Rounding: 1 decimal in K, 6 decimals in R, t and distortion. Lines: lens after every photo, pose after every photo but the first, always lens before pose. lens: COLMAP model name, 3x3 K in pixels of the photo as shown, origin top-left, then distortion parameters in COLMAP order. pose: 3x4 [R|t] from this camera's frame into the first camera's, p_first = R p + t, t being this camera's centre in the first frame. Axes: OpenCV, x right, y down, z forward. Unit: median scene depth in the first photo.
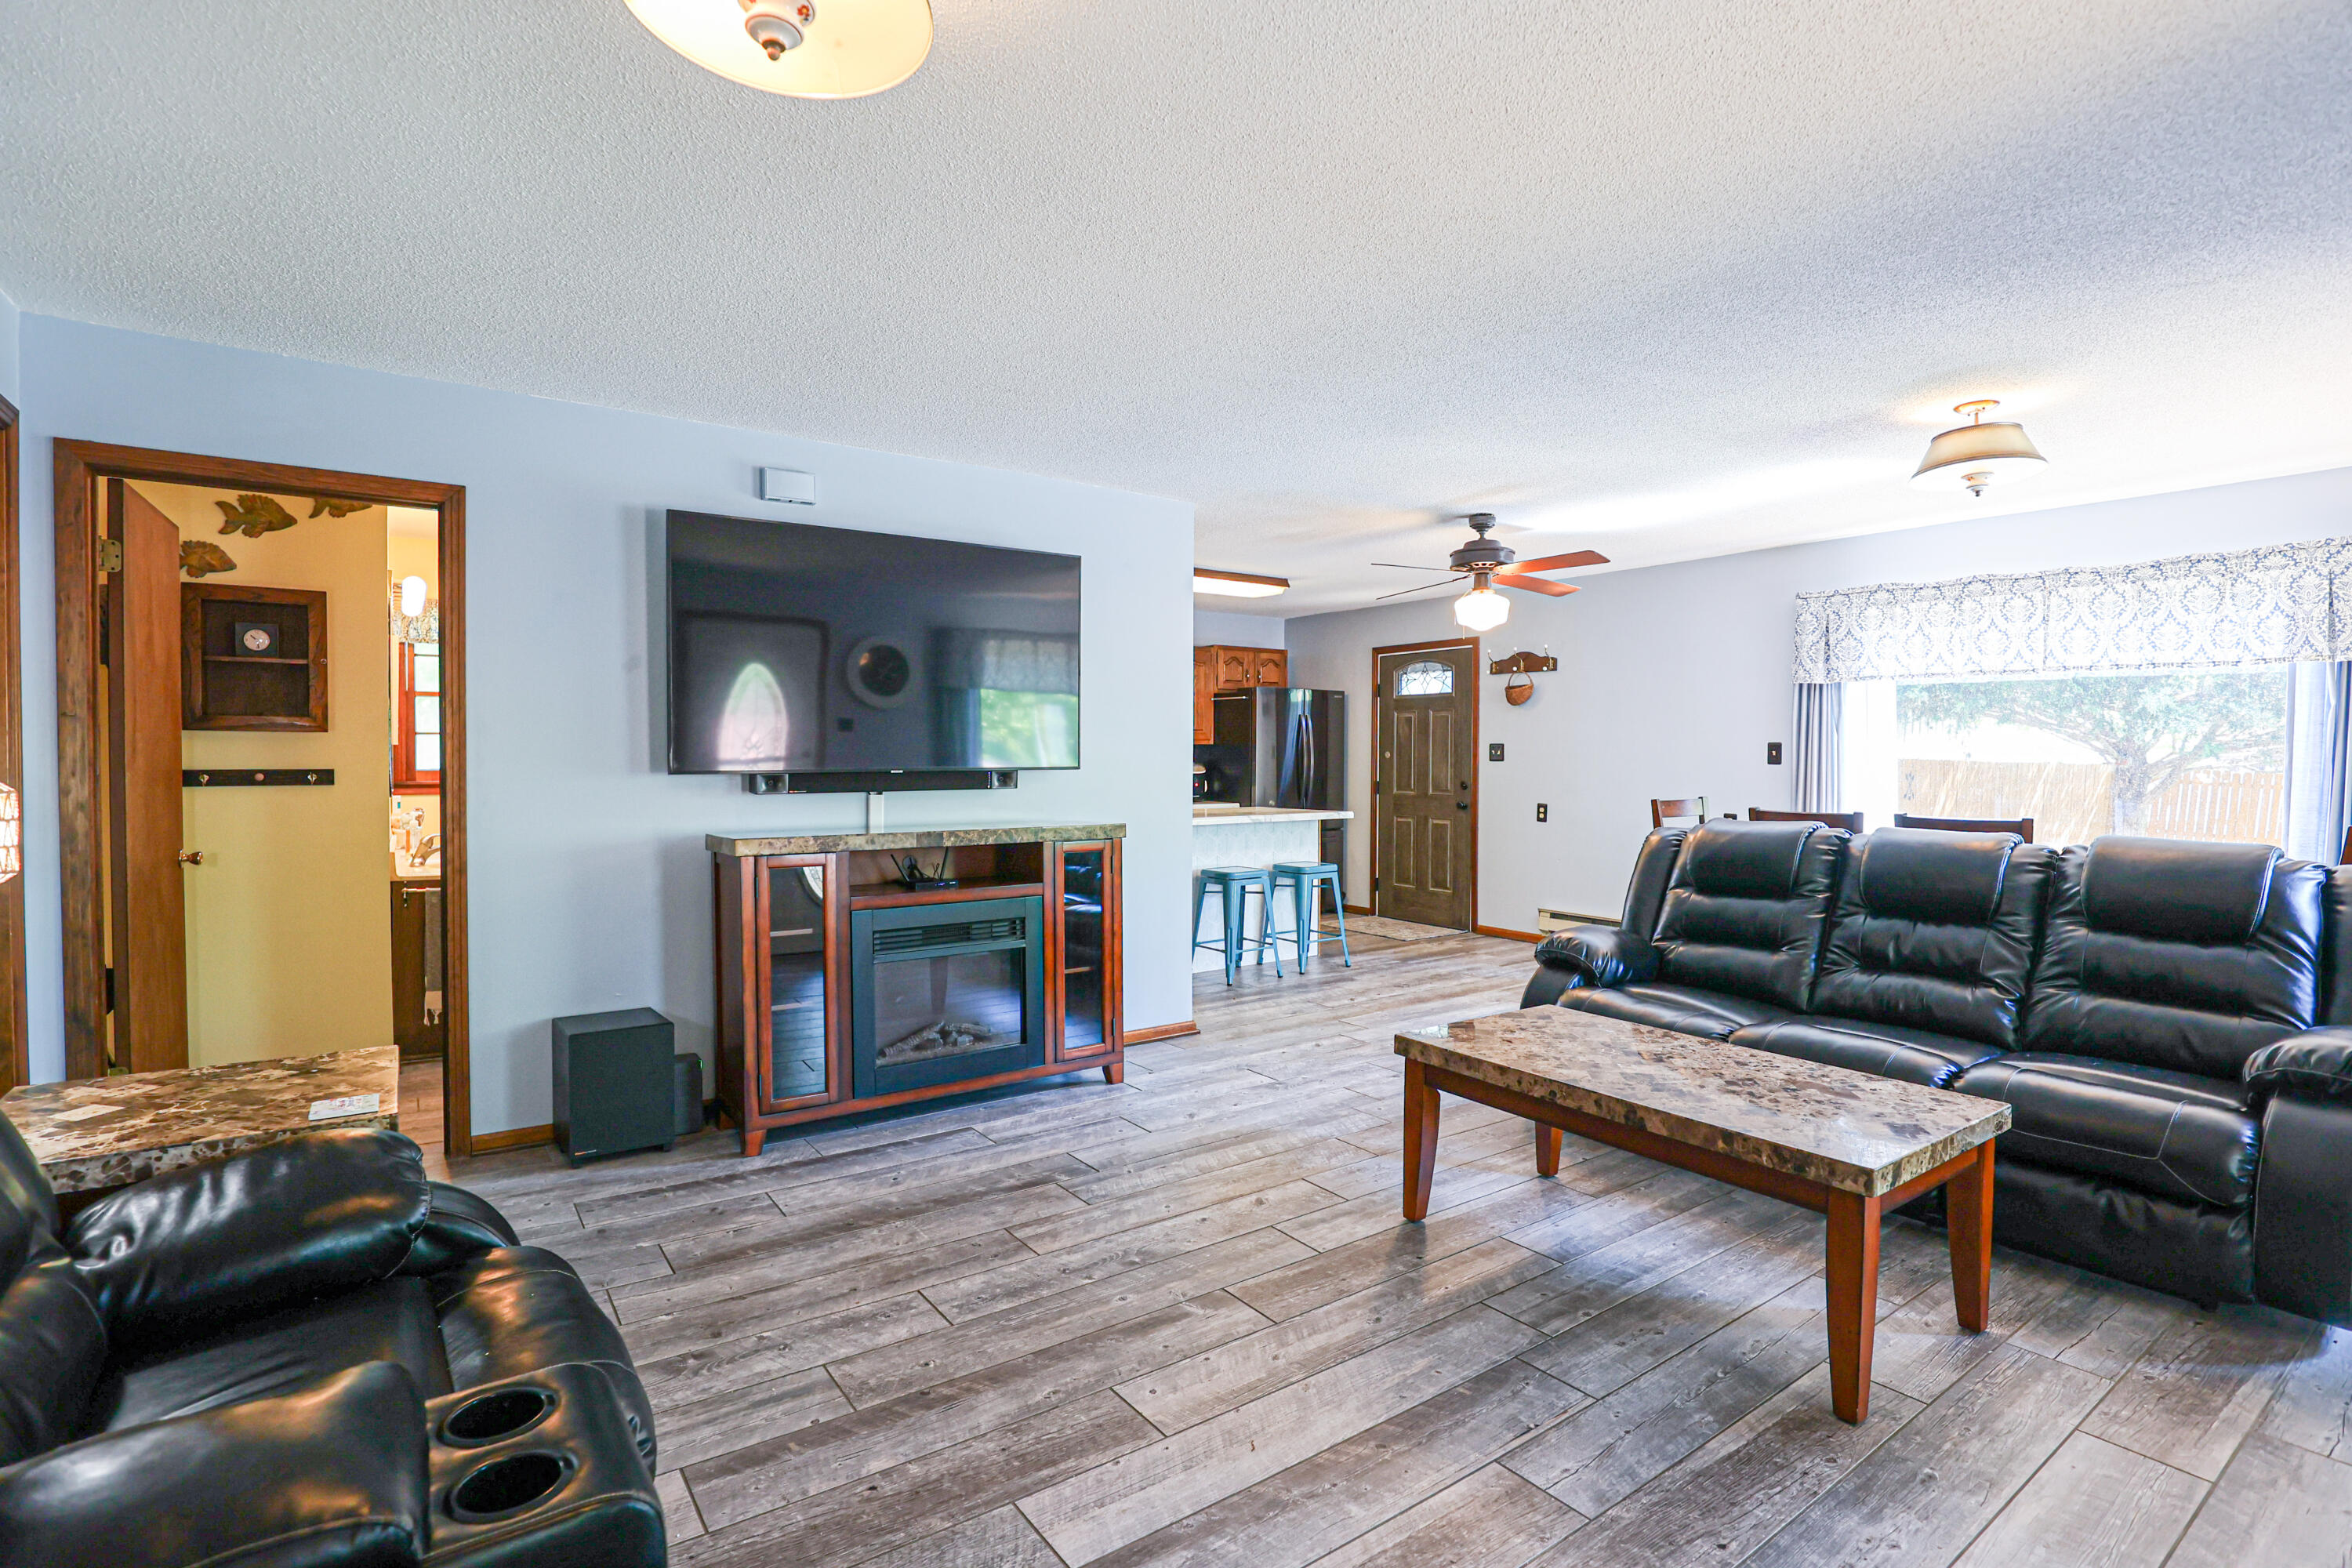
lens RADIAL K [[1118.9, 0, 1190.0], [0, 1118.9, 779.8], [0, 0, 1]] dist [-0.035254, 0.008056]
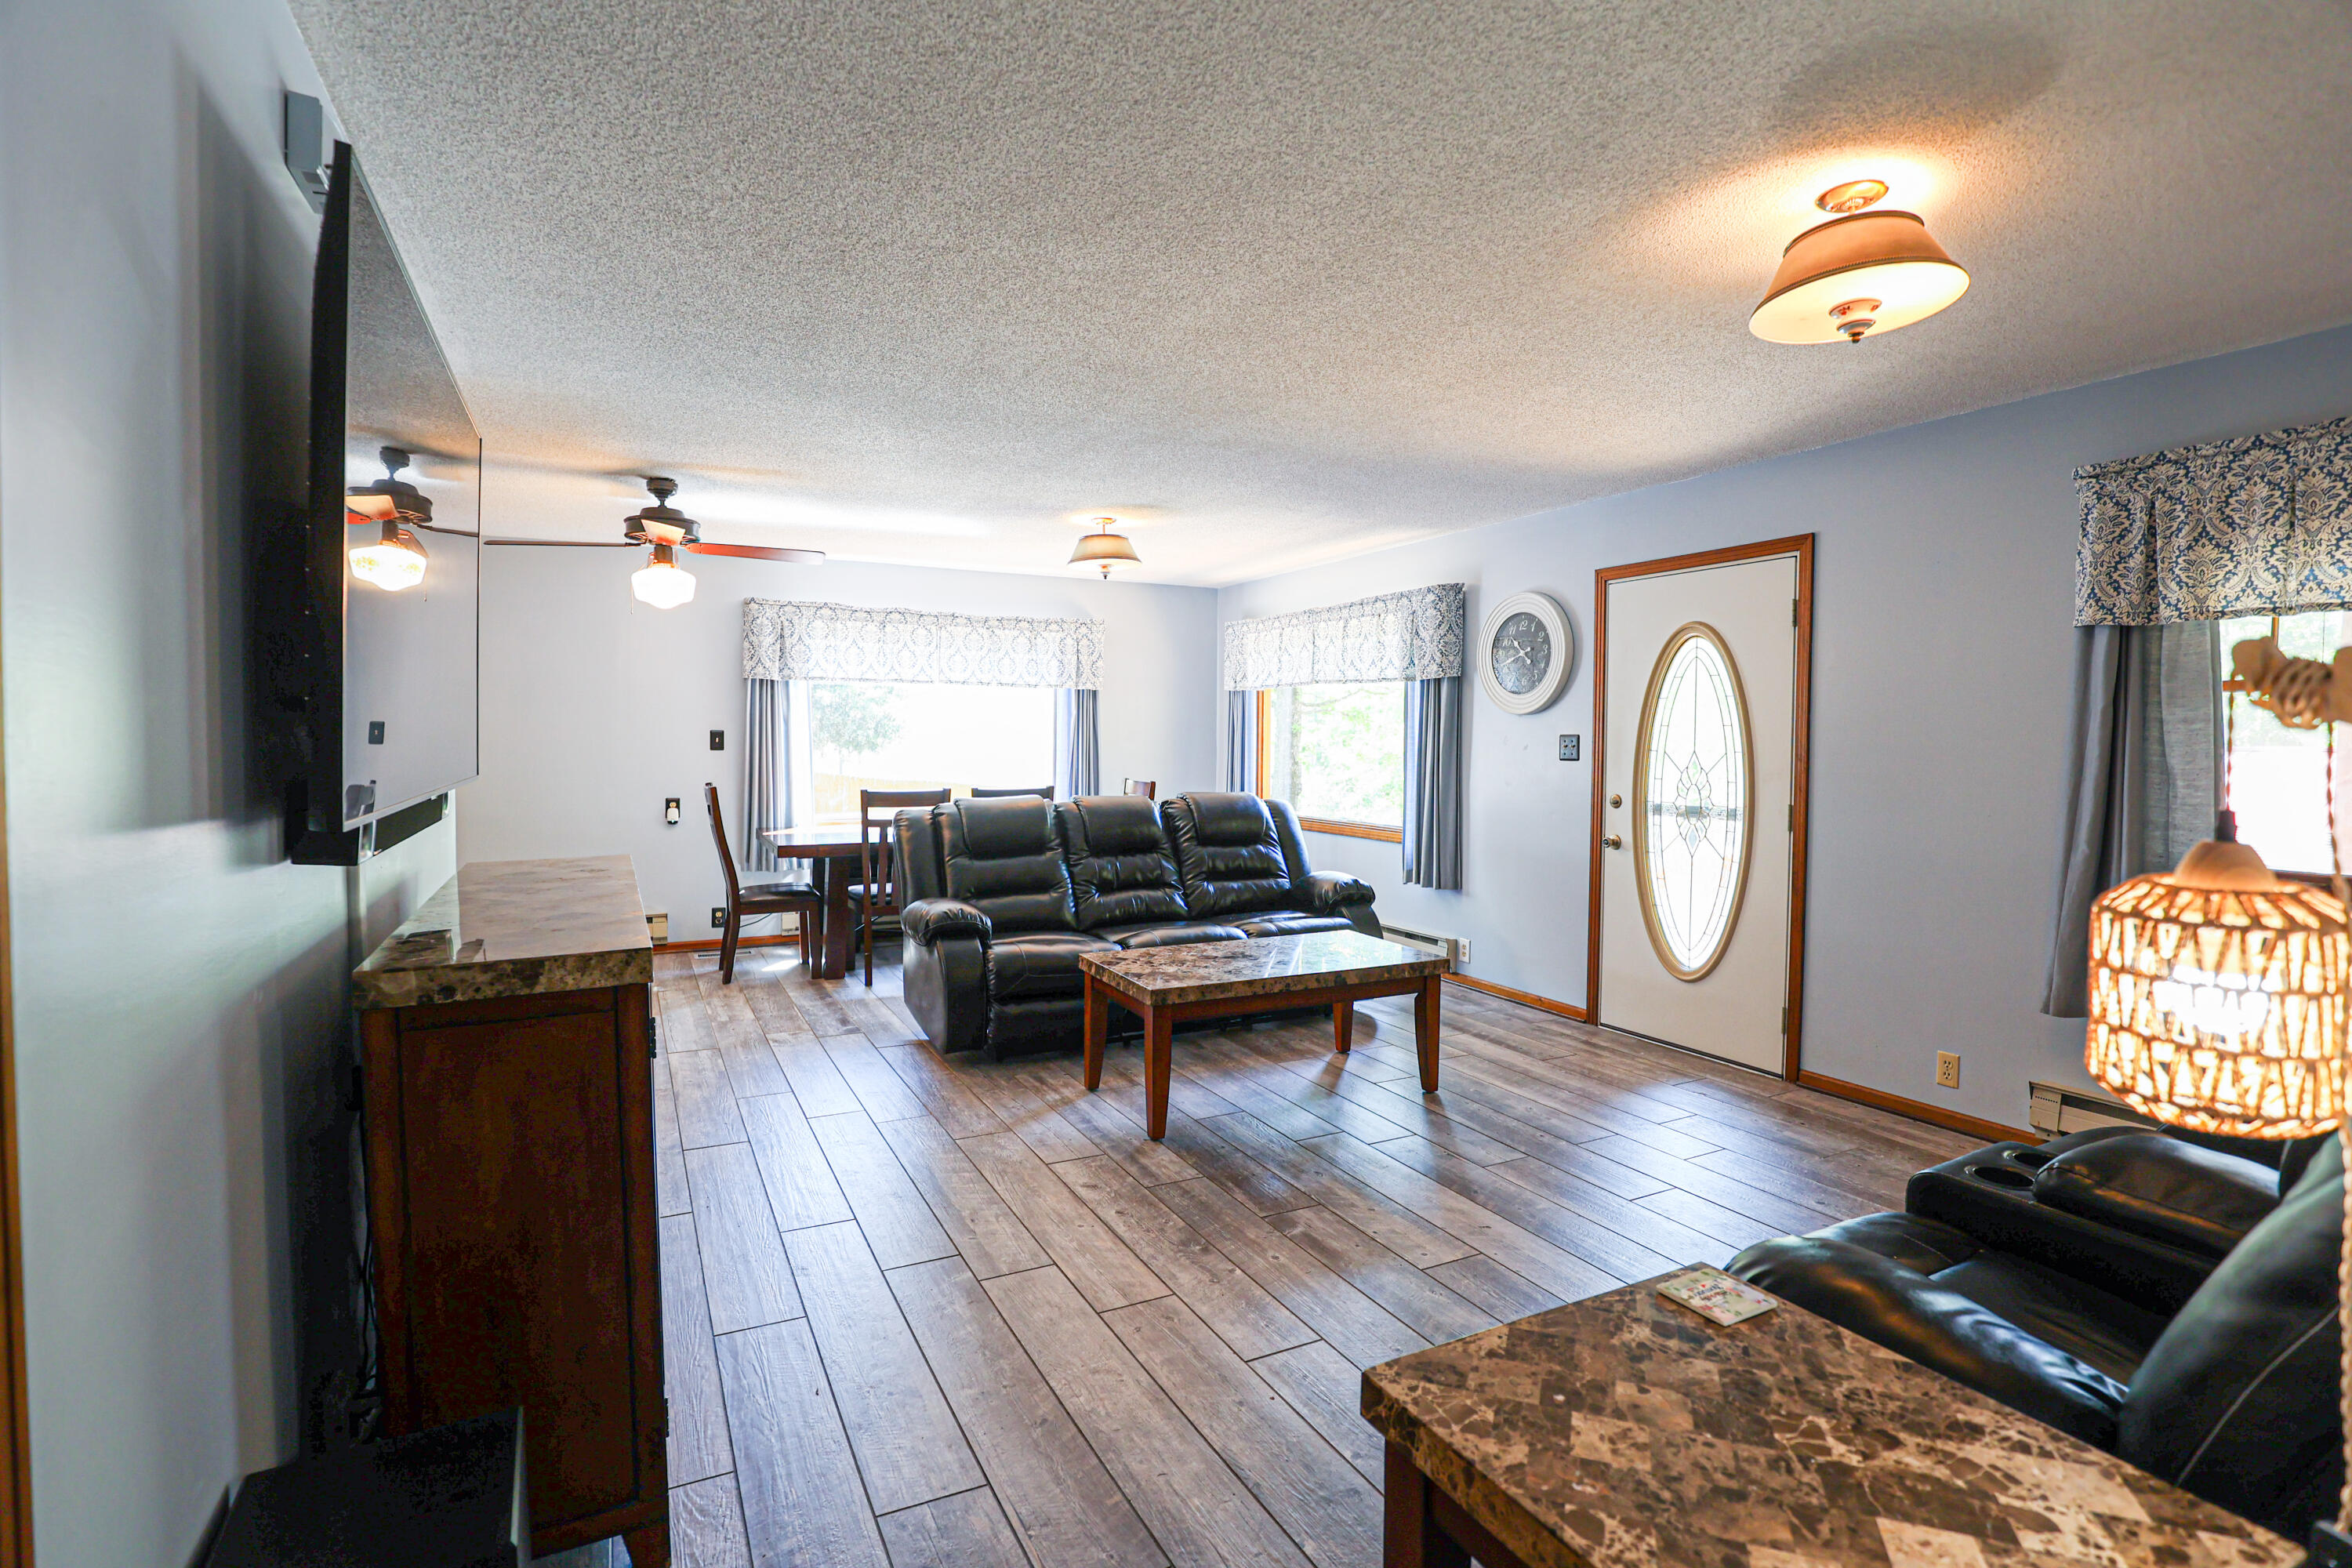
lens RADIAL K [[1094.9, 0, 1186.5], [0, 1094.9, 776.6], [0, 0, 1]] dist [-0.028830, 0.000699]
pose [[0.151908, -0.037640, 0.987678, -0.573895], [0.015739, 0.999240, 0.035660, -0.023648], [-0.988269, 0.010128, 0.152385, 0.472606]]
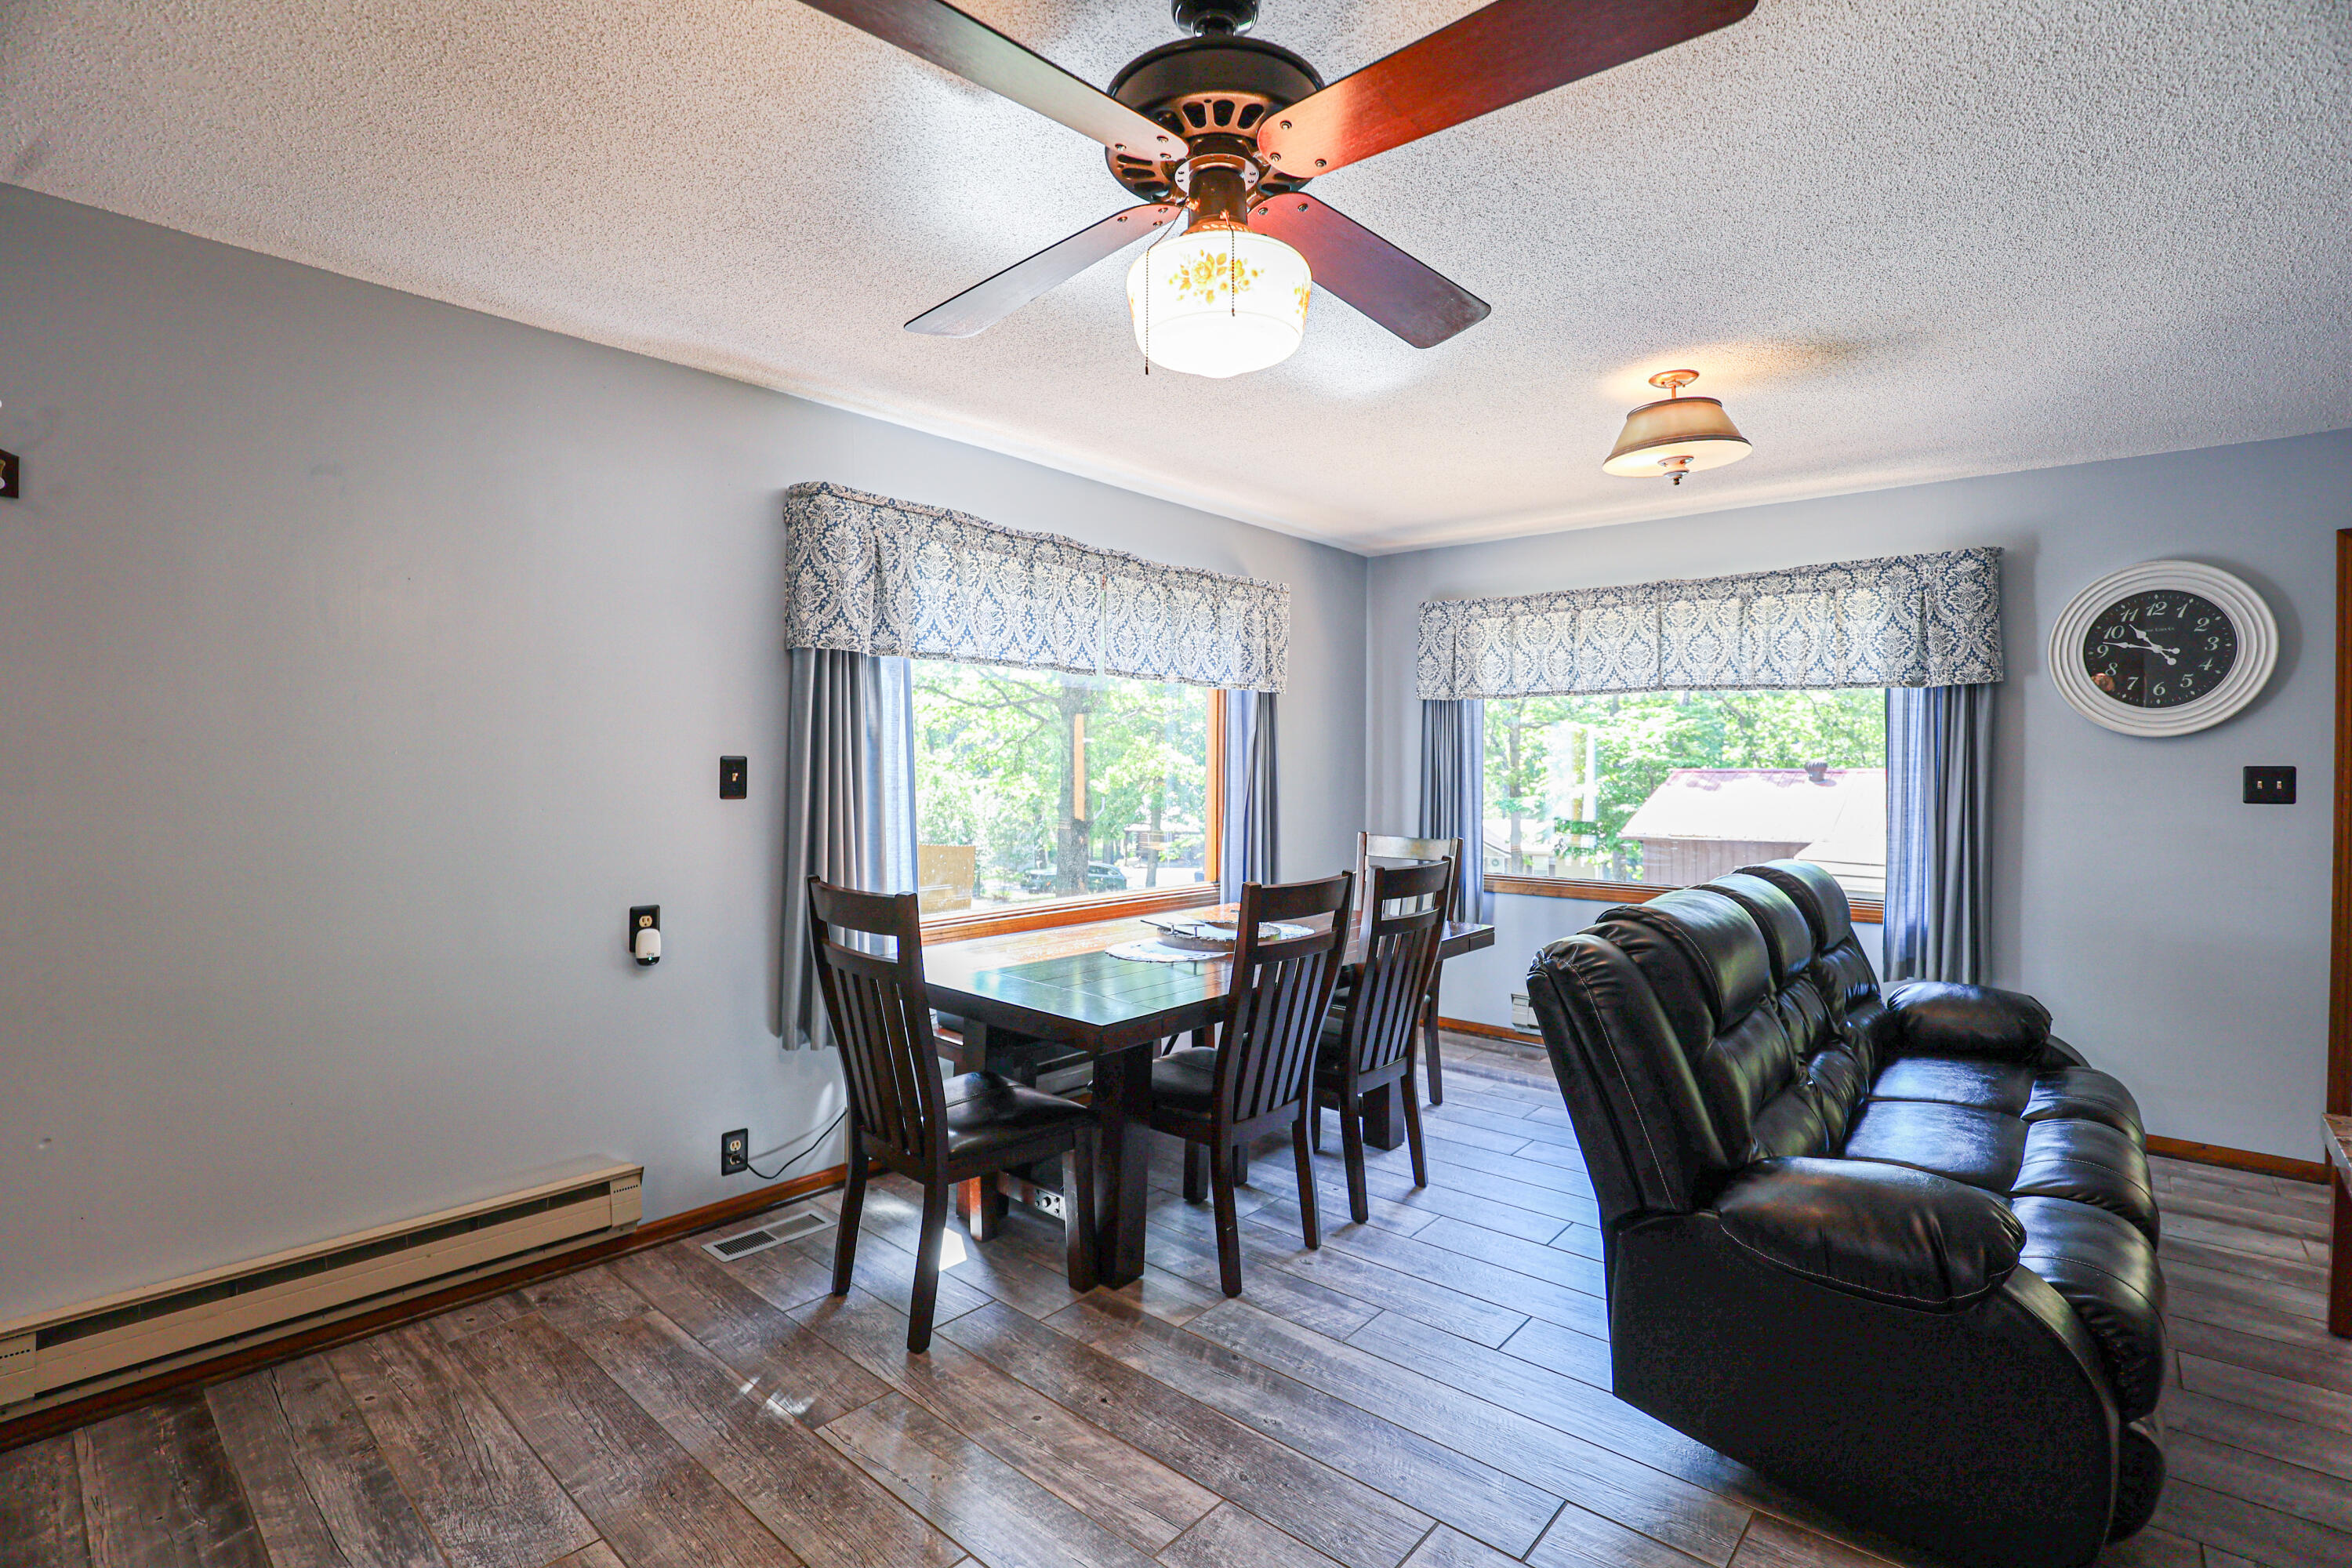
lens RADIAL K [[1081.3, 0, 1184.7], [0, 1081.3, 775.7], [0, 0, 1]] dist [-0.031276, 0.000772]
pose [[-0.224773, -0.015069, 0.974295, -0.008458], [0.015241, 0.999704, 0.018978, -0.038504], [-0.974292, 0.019115, -0.224477, 1.127362]]
